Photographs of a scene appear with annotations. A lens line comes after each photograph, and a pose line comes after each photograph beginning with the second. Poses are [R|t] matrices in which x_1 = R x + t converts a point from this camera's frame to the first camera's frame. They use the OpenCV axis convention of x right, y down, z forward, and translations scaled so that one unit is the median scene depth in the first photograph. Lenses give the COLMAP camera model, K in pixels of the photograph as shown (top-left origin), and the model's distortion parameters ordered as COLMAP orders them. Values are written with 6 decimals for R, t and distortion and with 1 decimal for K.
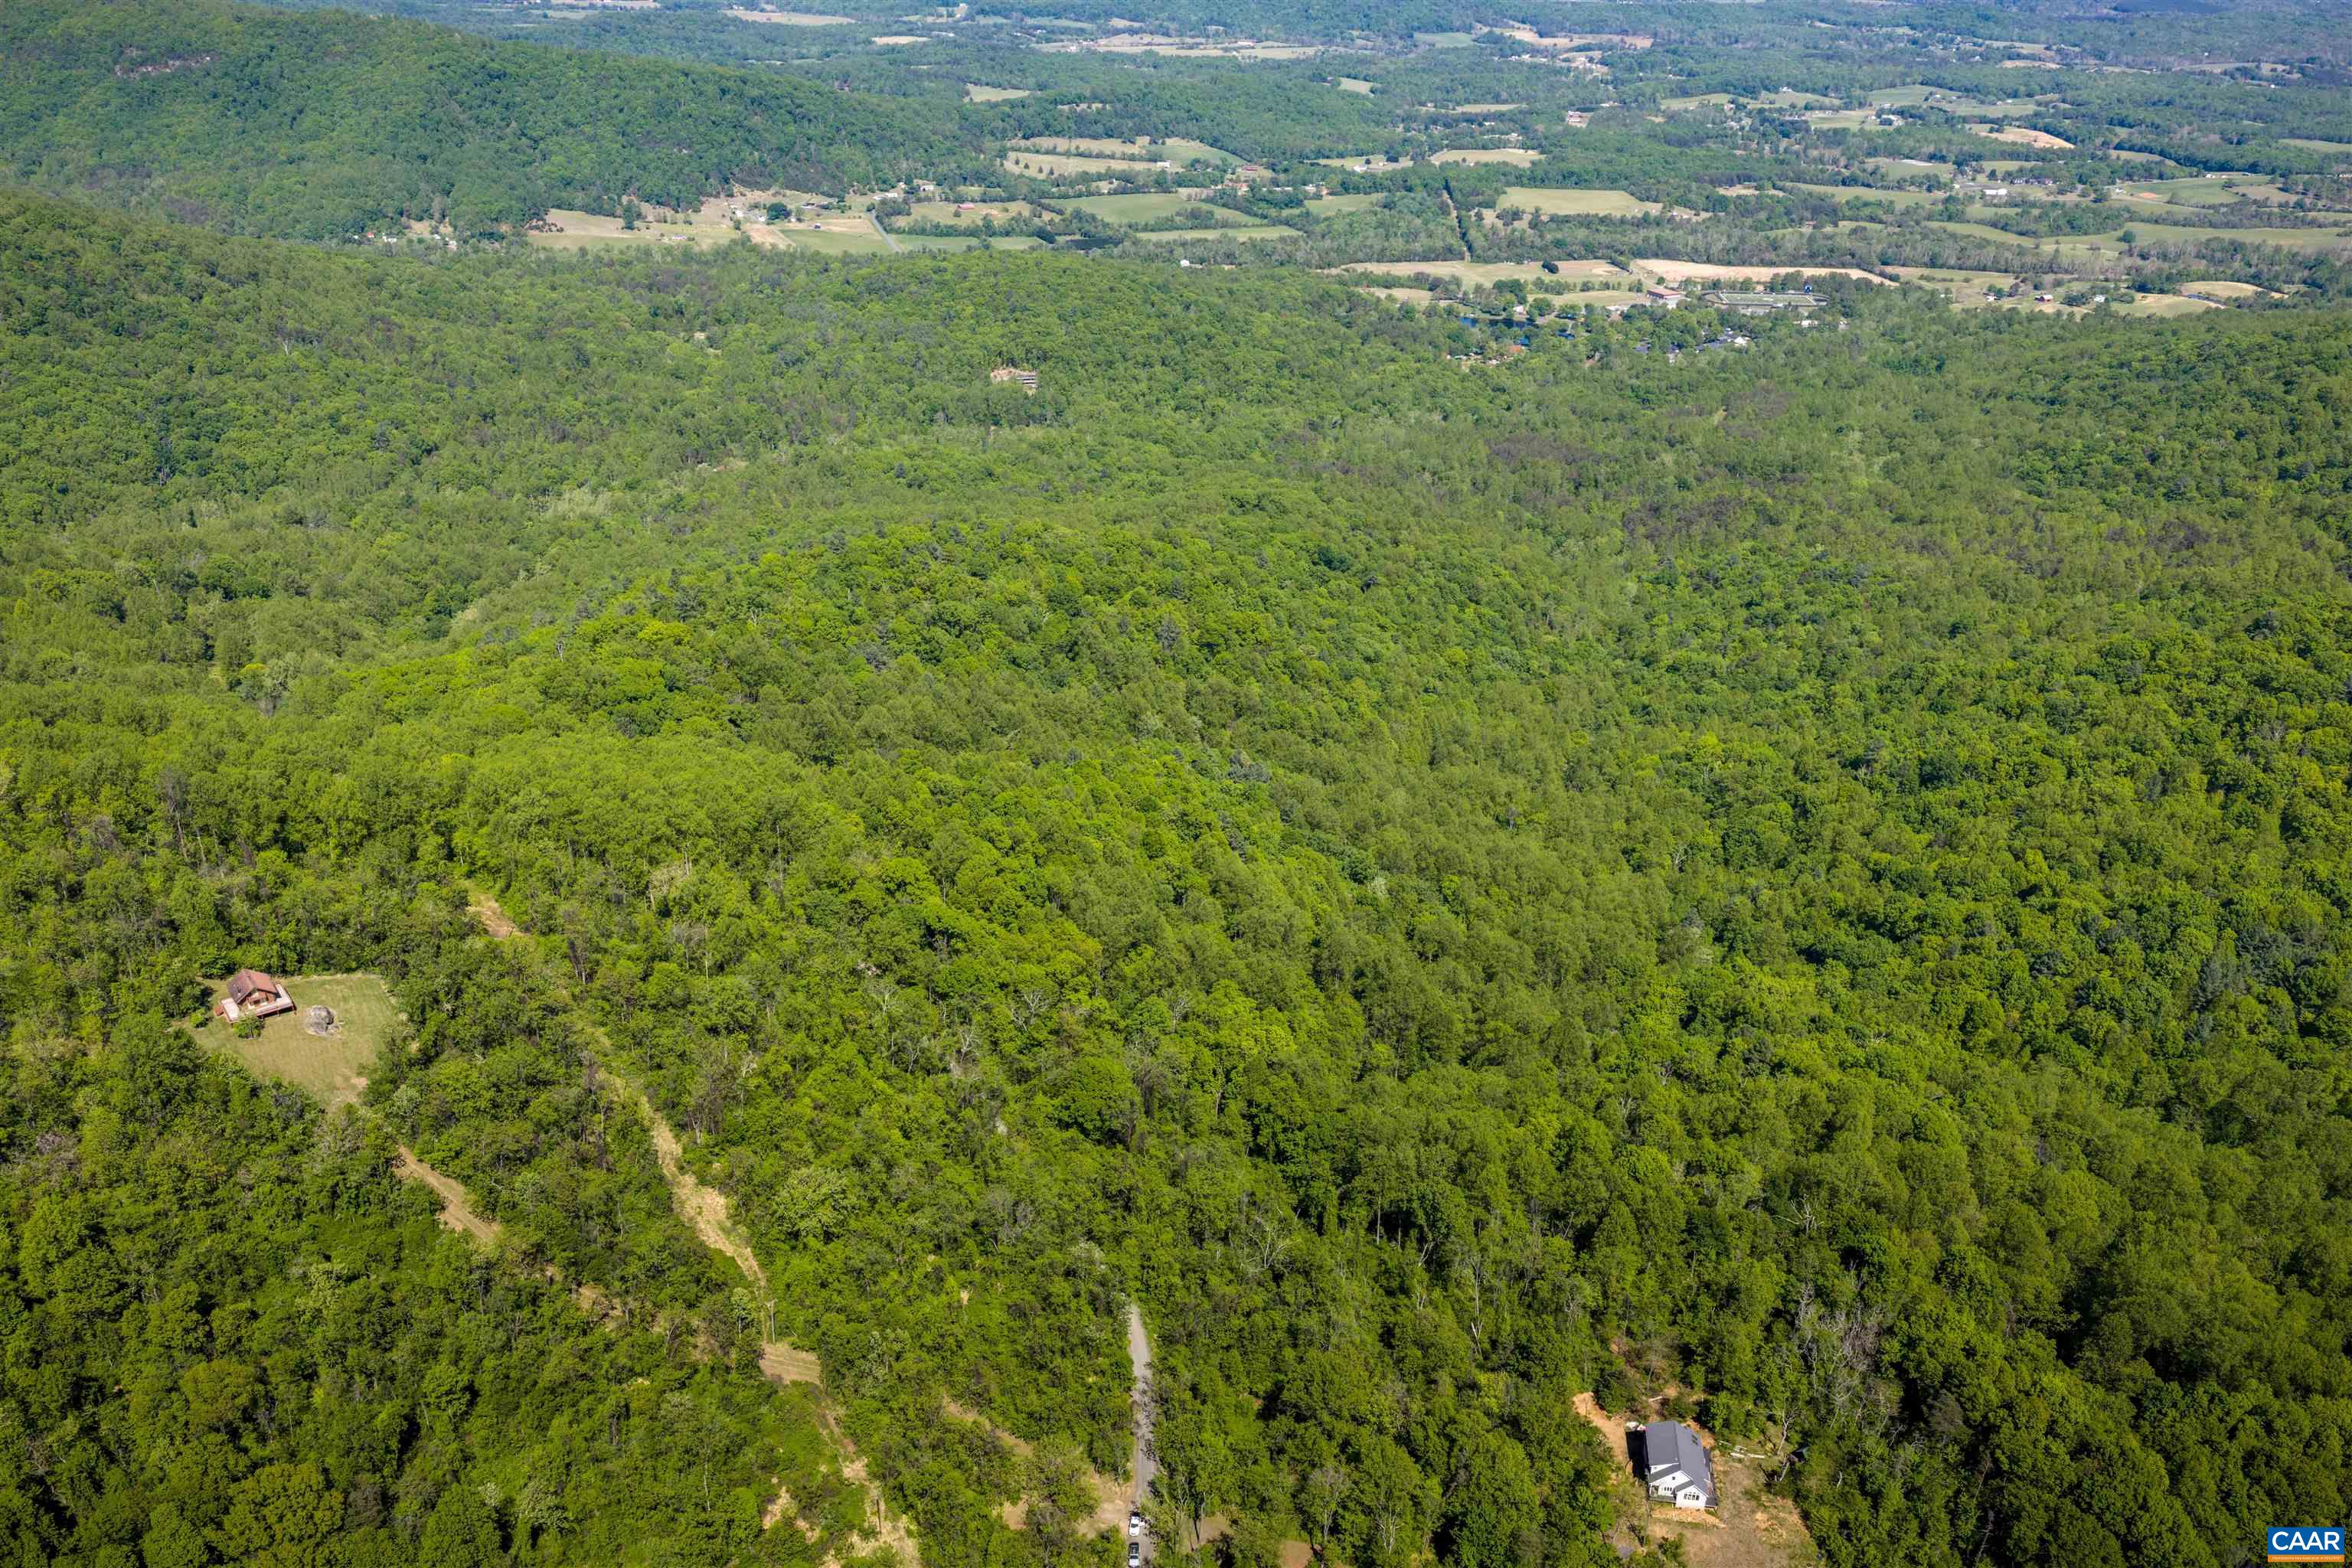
lens RADIAL K [[1924.9, 0, 1169.6], [0, 1924.9, 791.5], [0, 0, 1]] dist [0.017568, -0.038303]
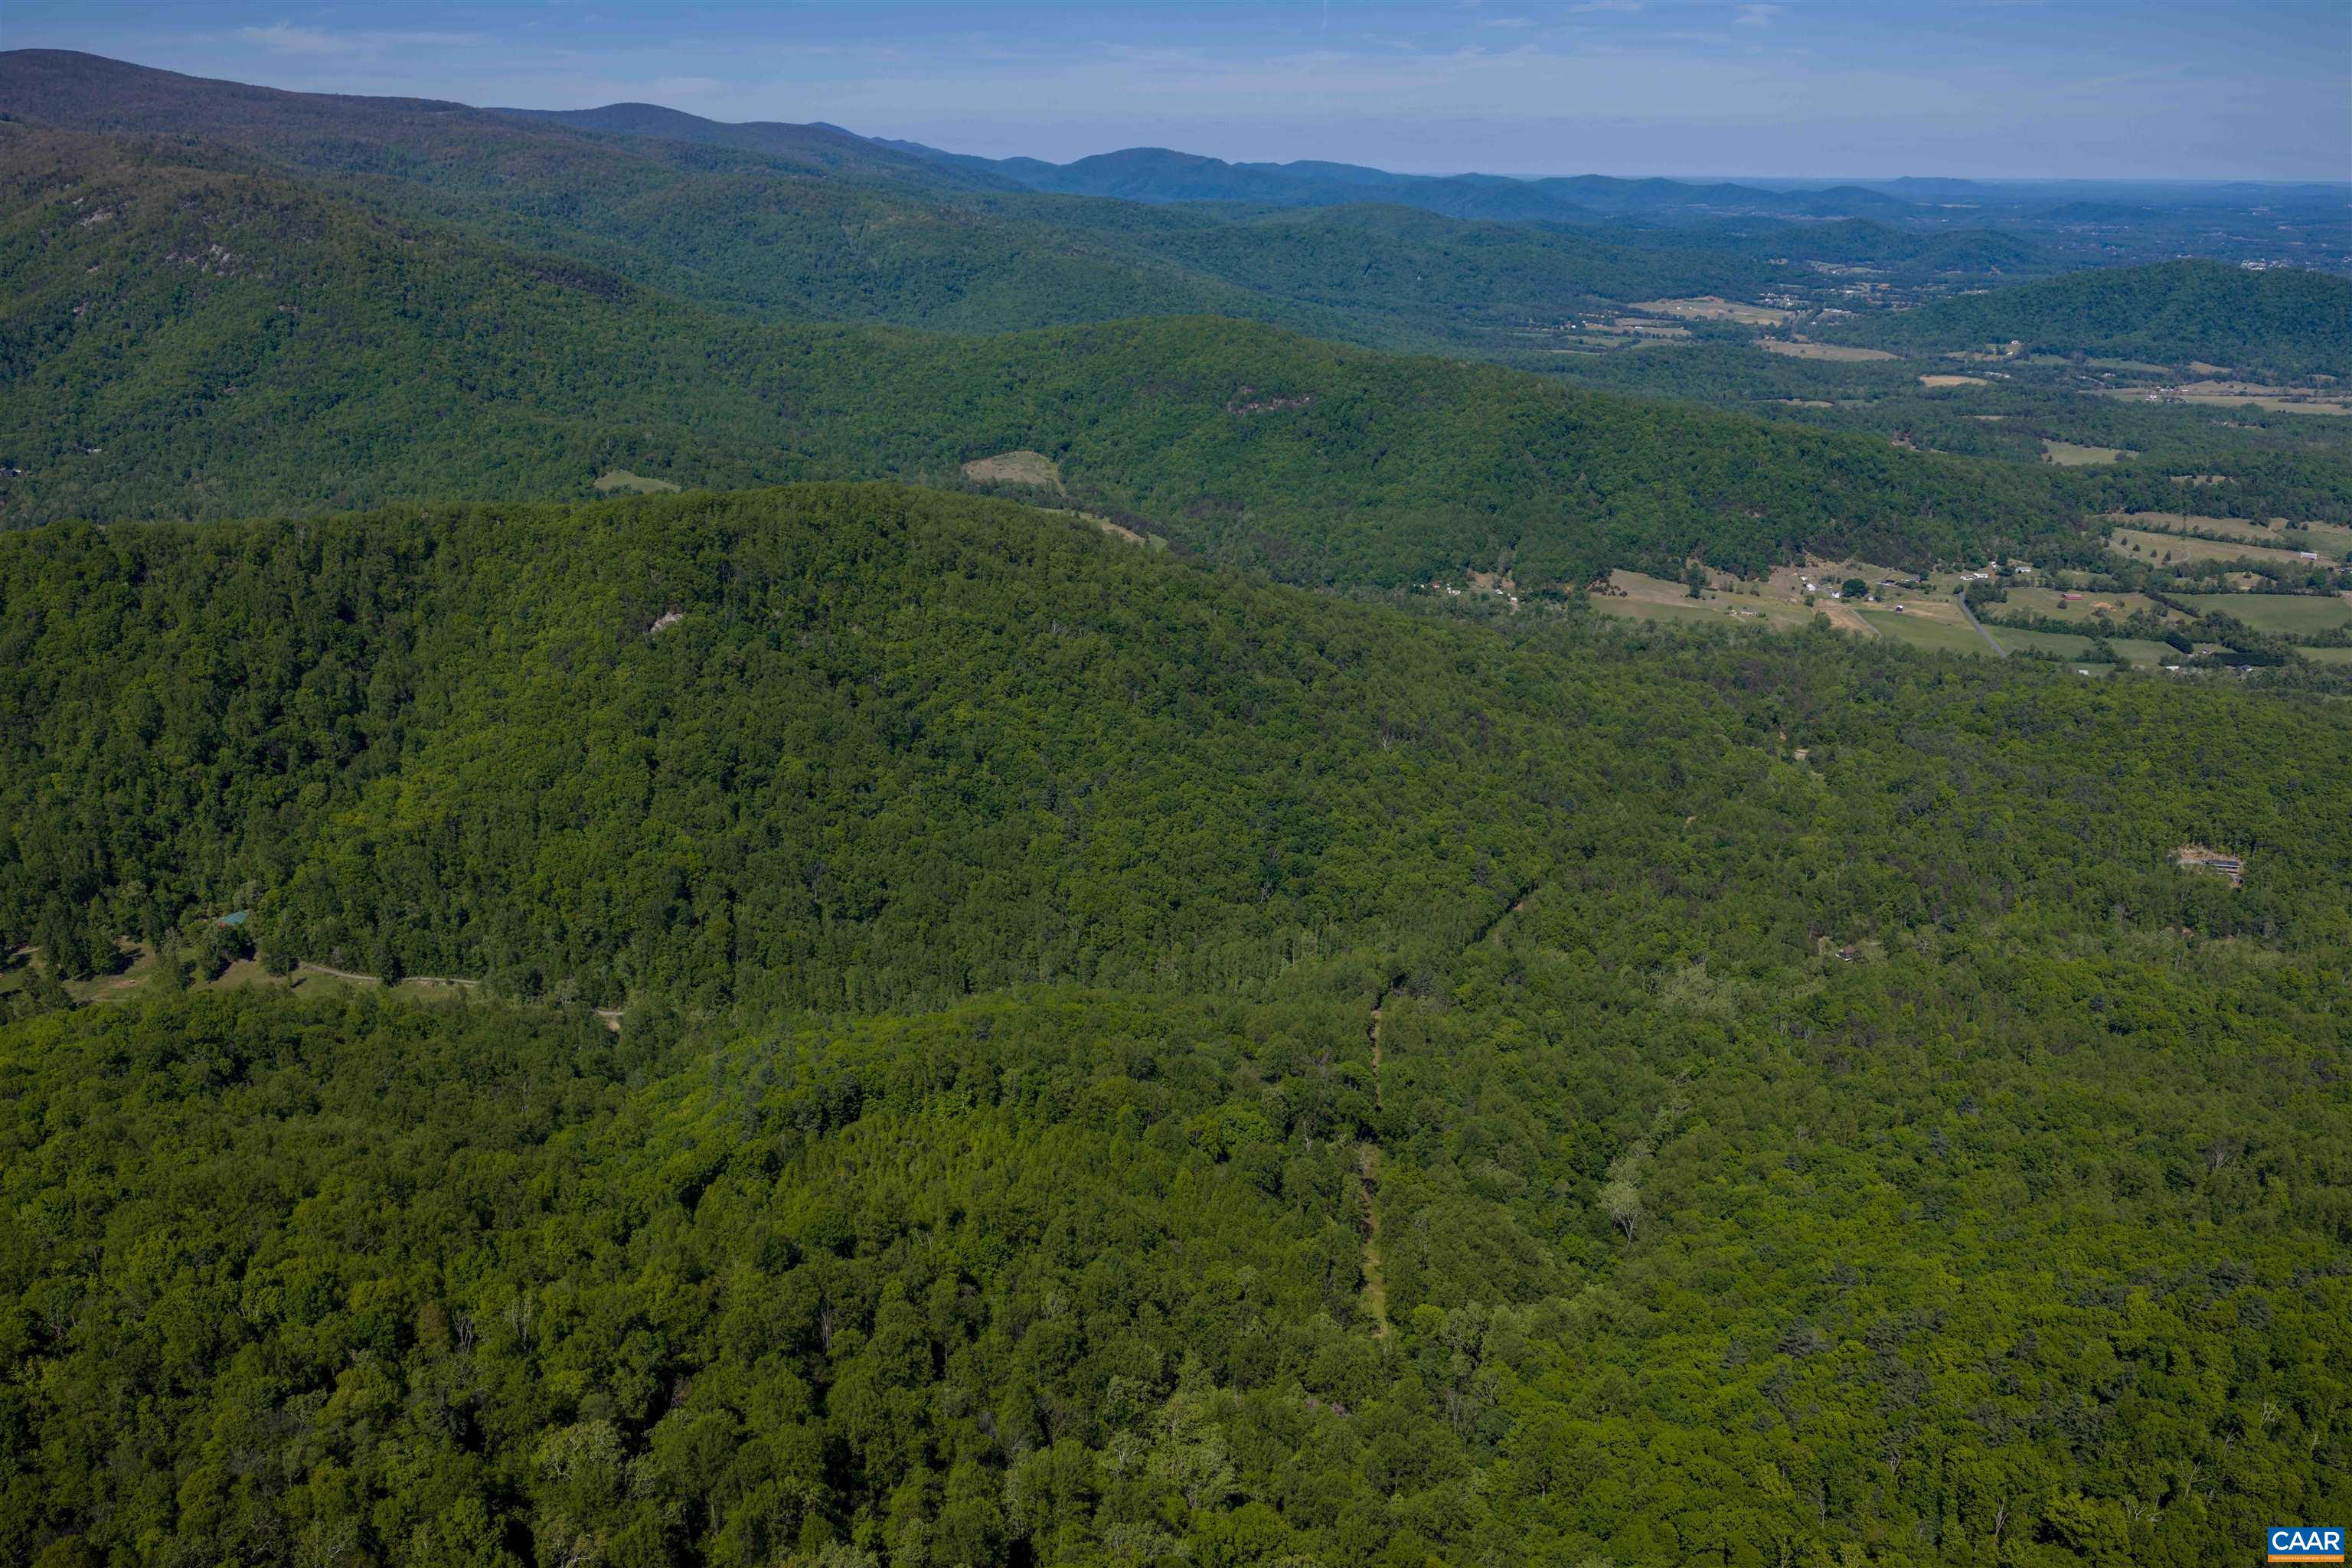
lens RADIAL K [[1924.9, 0, 1164.1], [0, 1924.9, 782.1], [0, 0, 1]] dist [0.017568, -0.038303]
pose [[0.888463, 0.132249, -0.439481, -0.081096], [-0.195067, 0.975599, -0.100771, -0.056372], [0.415430, 0.175260, 0.892582, 0.067545]]
